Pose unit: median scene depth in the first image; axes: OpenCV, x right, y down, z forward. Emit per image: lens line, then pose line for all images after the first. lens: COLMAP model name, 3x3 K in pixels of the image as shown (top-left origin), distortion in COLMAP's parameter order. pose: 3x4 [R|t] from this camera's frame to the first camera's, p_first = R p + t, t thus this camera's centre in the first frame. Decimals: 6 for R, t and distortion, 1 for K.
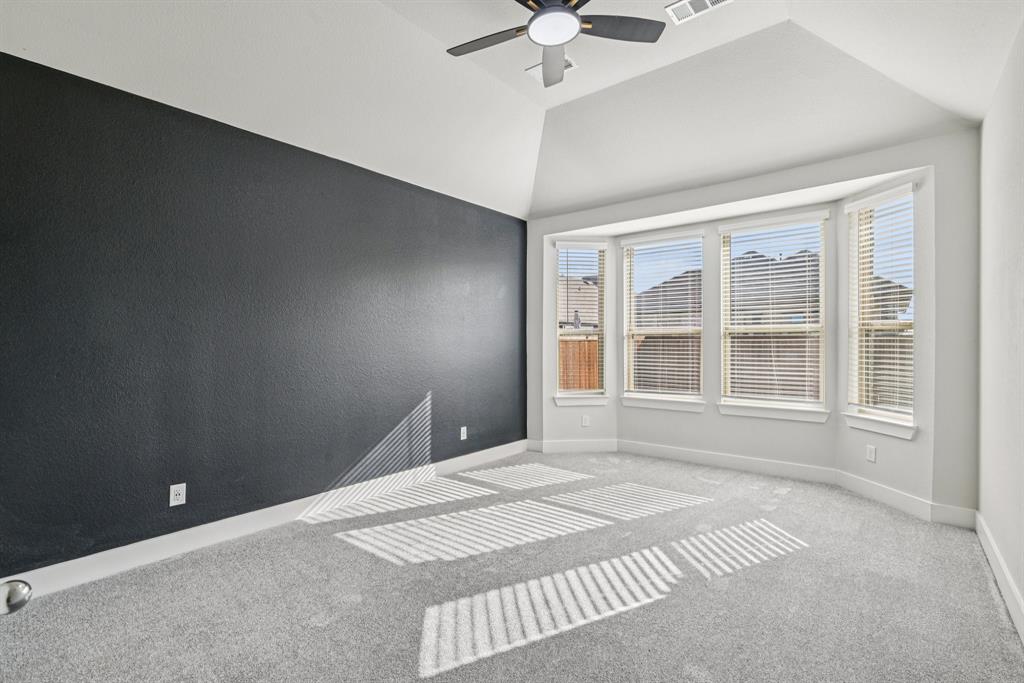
lens RADIAL K [[469.7, 0, 502.0], [0, 469.7, 339.7], [0, 0, 1]] dist [-0.003028, -0.000192]
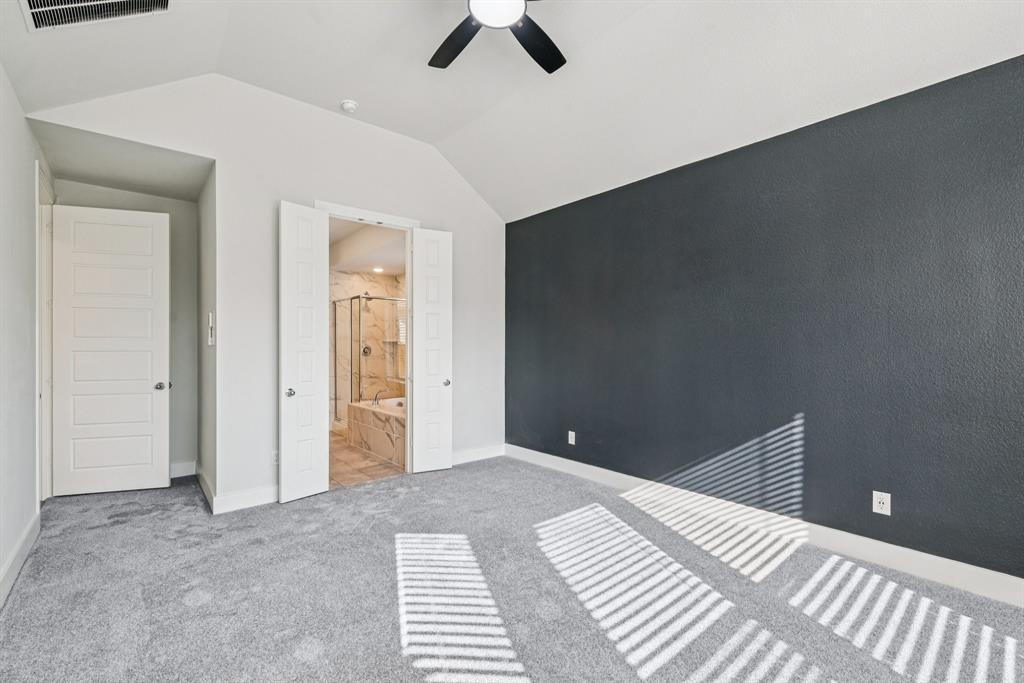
lens RADIAL K [[441.3, 0, 512.0], [0, 441.3, 341.5], [0, 0, 1]] dist [-0.000704, 0.000517]
pose [[-0.176813, -0.013342, -0.984154, 0.561952], [0.011086, 0.999818, -0.015546, 0.008771], [0.984182, -0.013660, -0.176633, 0.696194]]
